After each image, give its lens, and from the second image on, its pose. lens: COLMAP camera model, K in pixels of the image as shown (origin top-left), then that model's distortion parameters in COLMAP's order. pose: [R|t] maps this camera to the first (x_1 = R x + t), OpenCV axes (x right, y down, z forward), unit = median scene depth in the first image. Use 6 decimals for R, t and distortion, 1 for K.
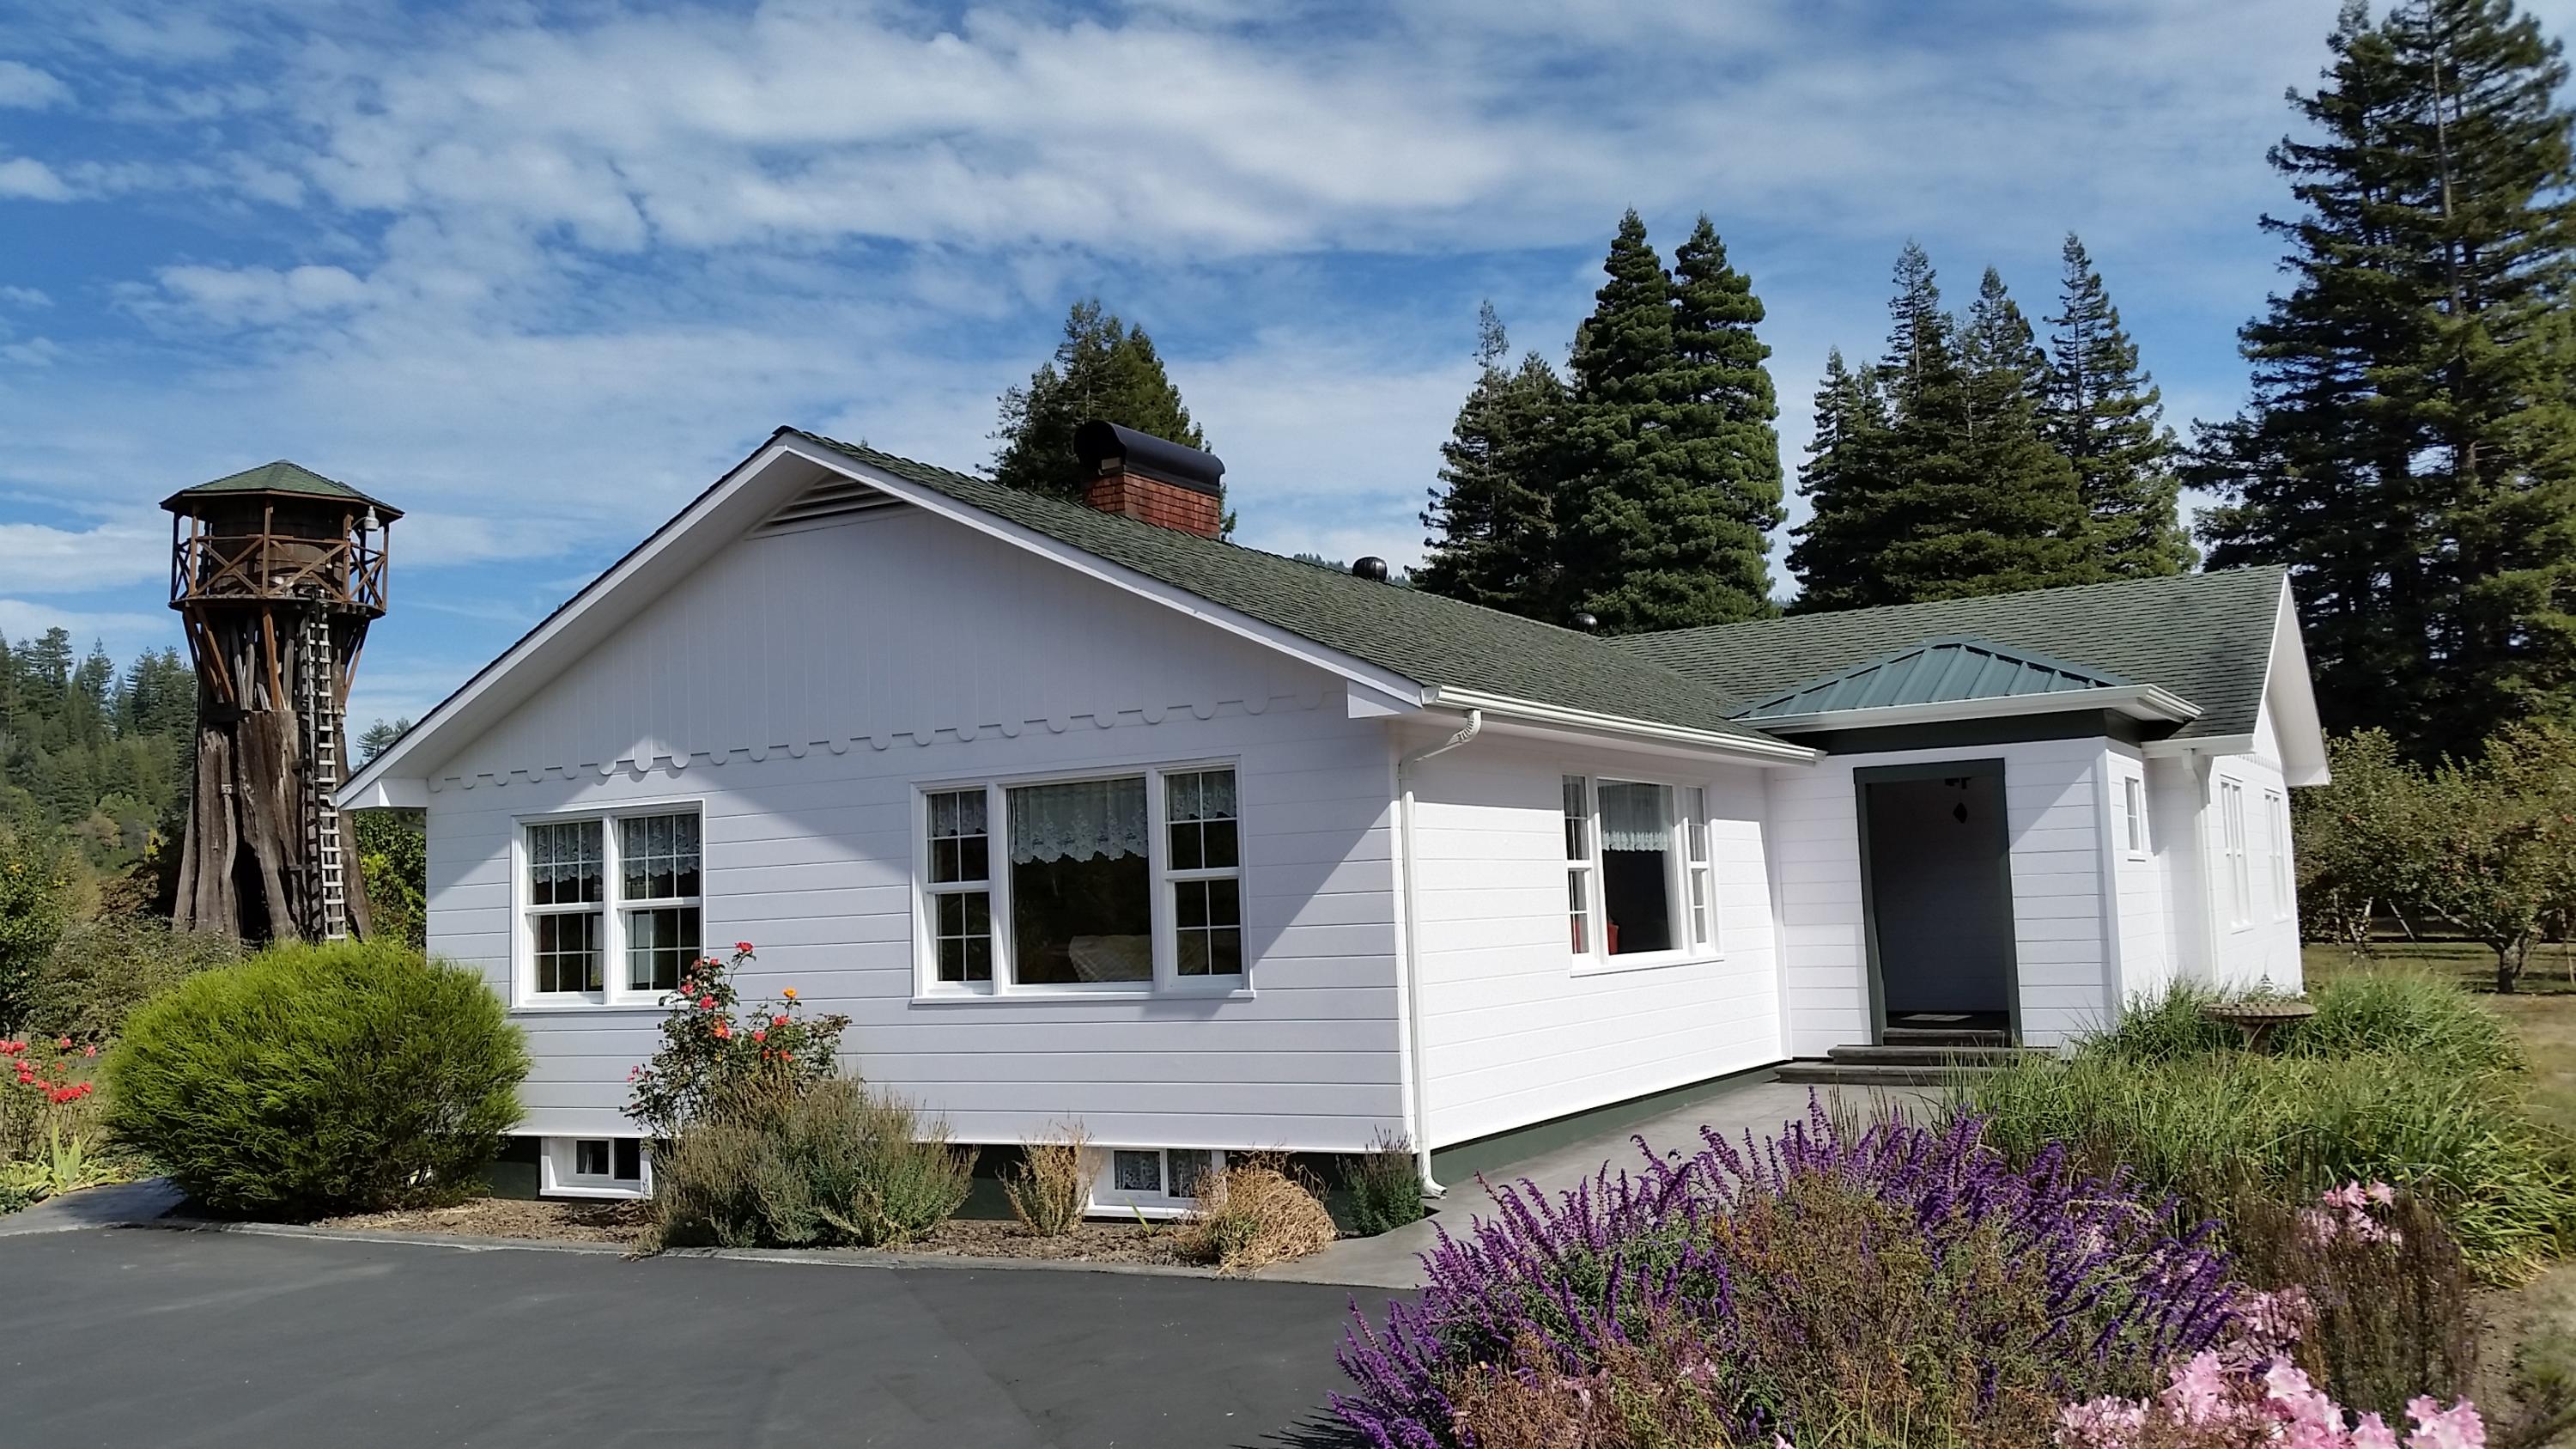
lens RADIAL K [[2109.2, 0, 1269.0], [0, 2109.2, 742.1], [0, 0, 1]] dist [0.172692, -0.284286]
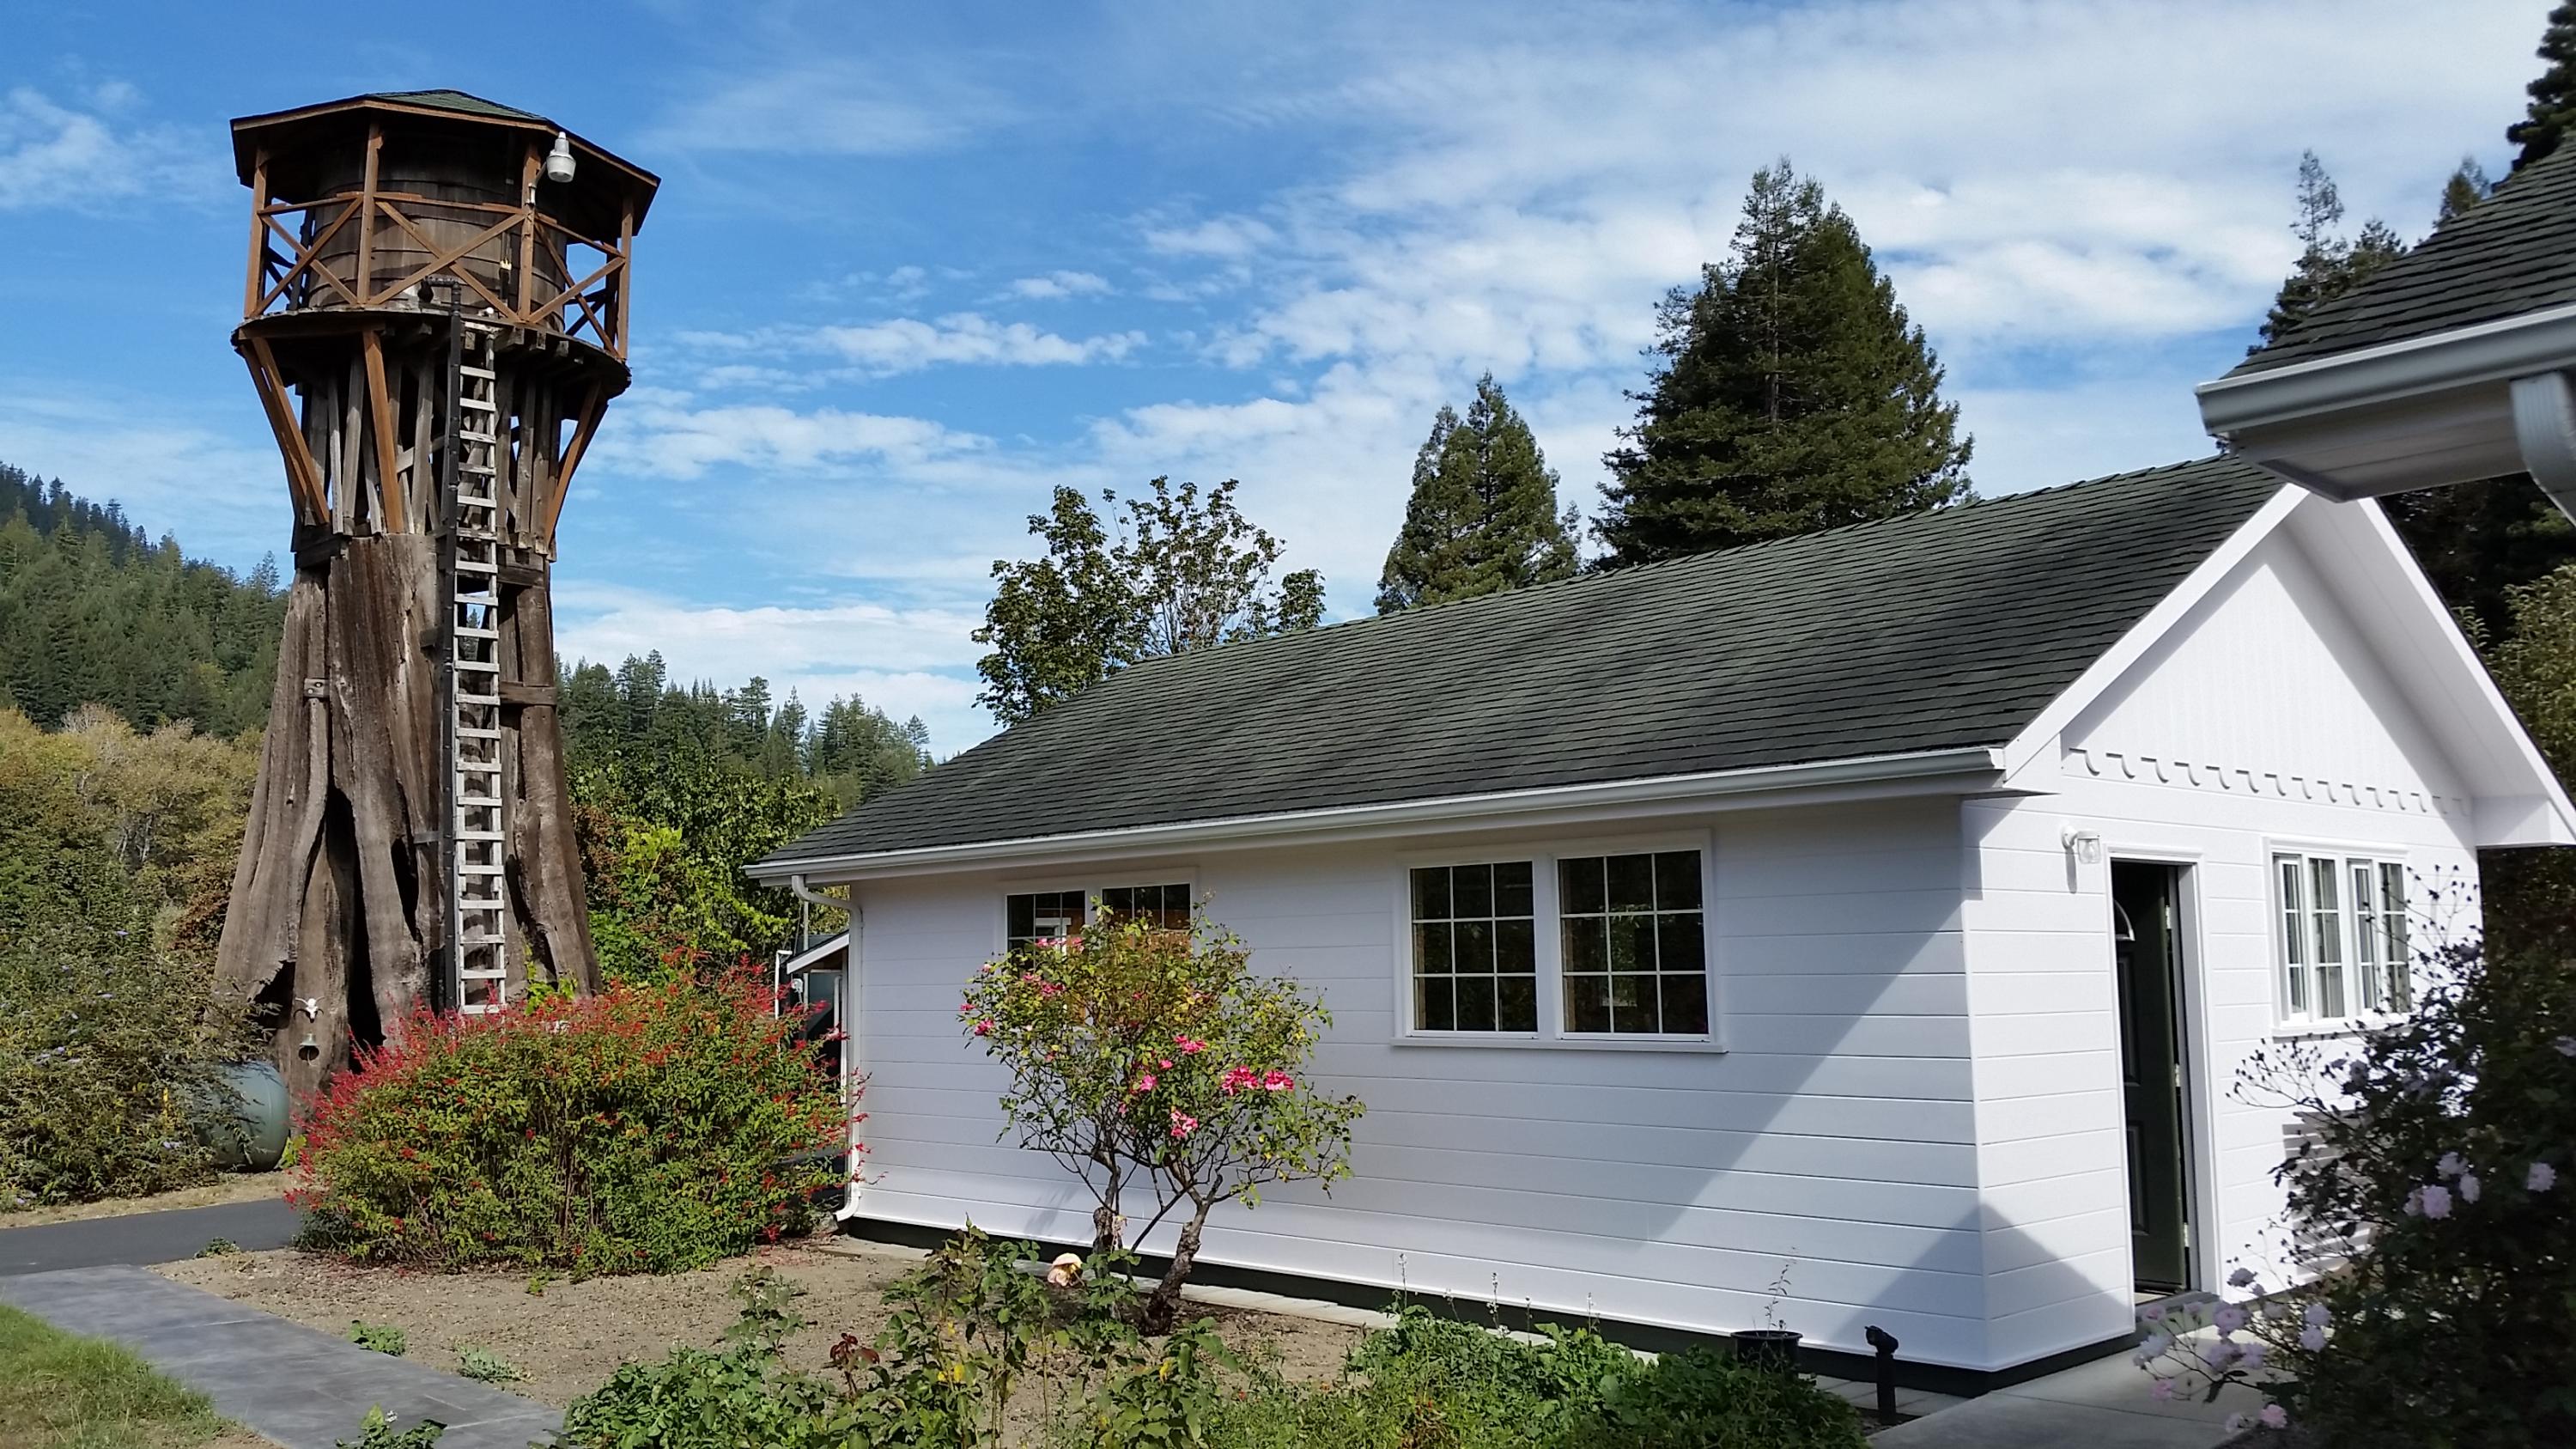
lens RADIAL K [[2167.3, 0, 1234.2], [0, 2167.3, 725.7], [0, 0, 1]] dist [-0.022957, 0.004205]
pose [[0.954307, -0.009317, -0.298682, -0.053473], [0.000974, 0.999606, -0.028068, 0.021755], [0.298826, 0.026495, 0.953940, 0.268359]]
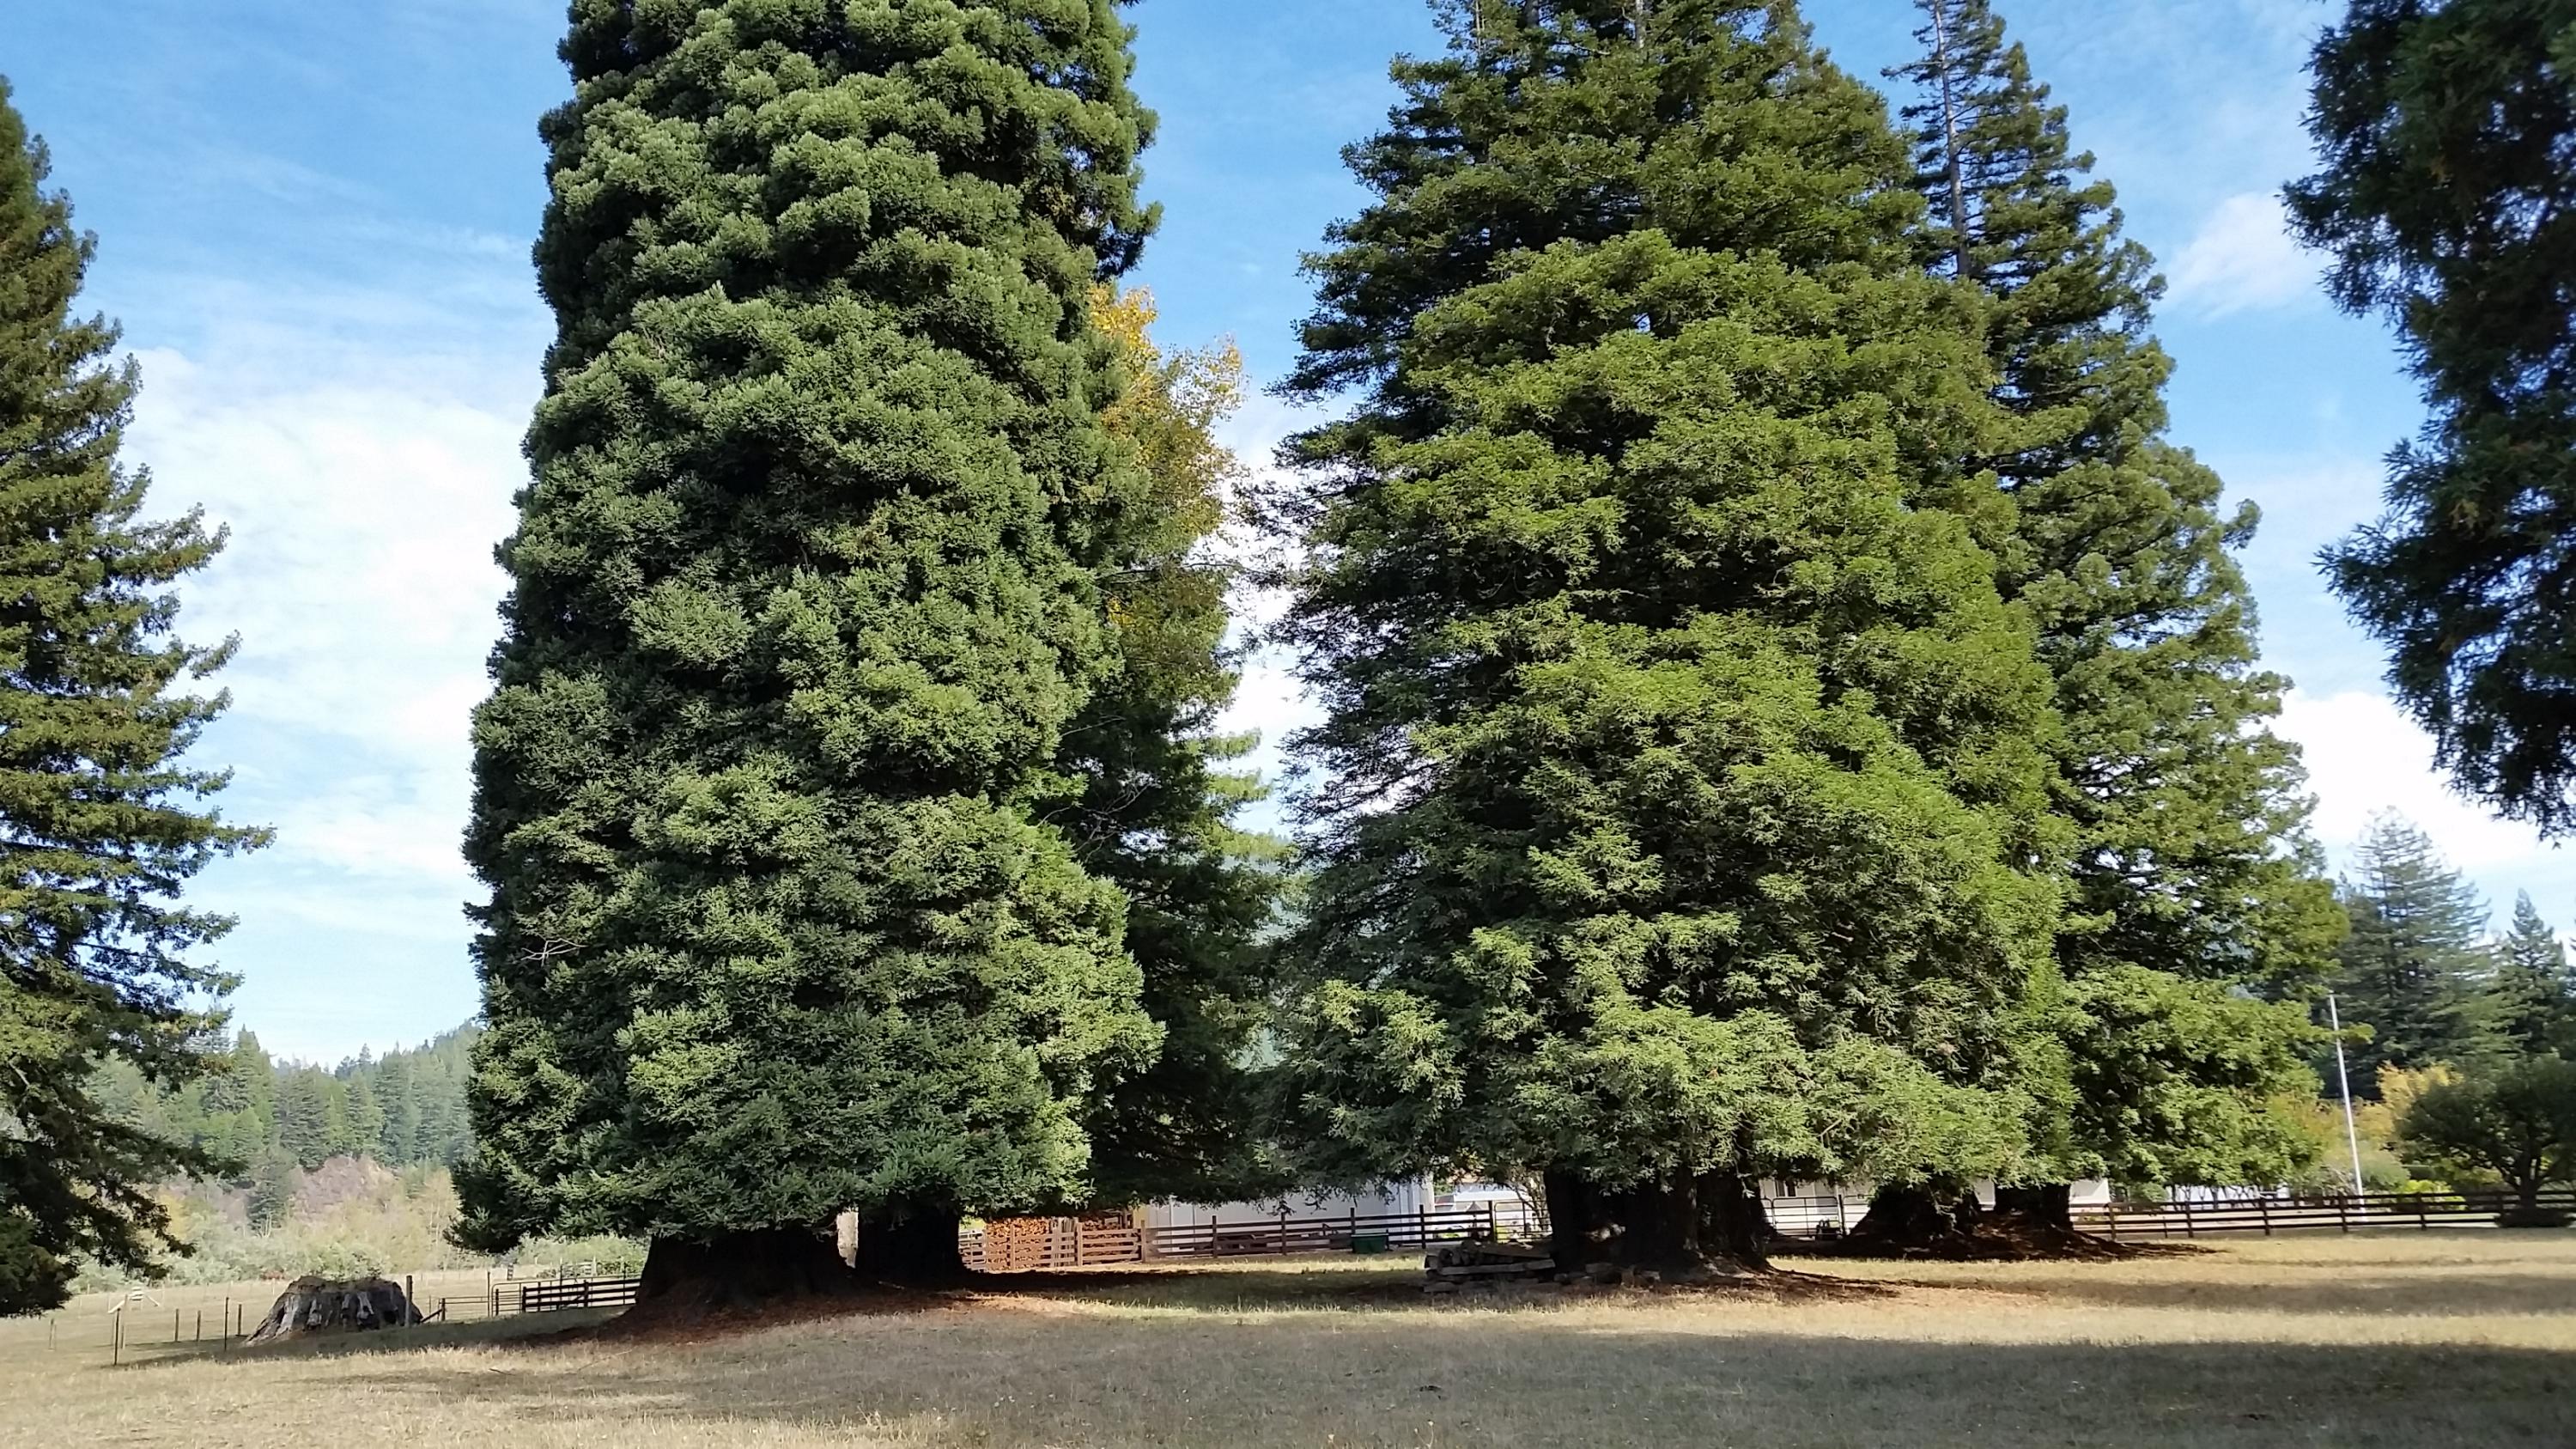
lens RADIAL K [[2135.2, 0, 1225.5], [0, 2135.2, 745.6], [0, 0, 1]] dist [-0.000502, -0.079451]
pose [[0.999743, -0.001311, -0.022629, 0.327602], [-0.001697, 0.991196, -0.132394, 0.047510], [0.022604, 0.132398, 0.990939, 0.787927]]
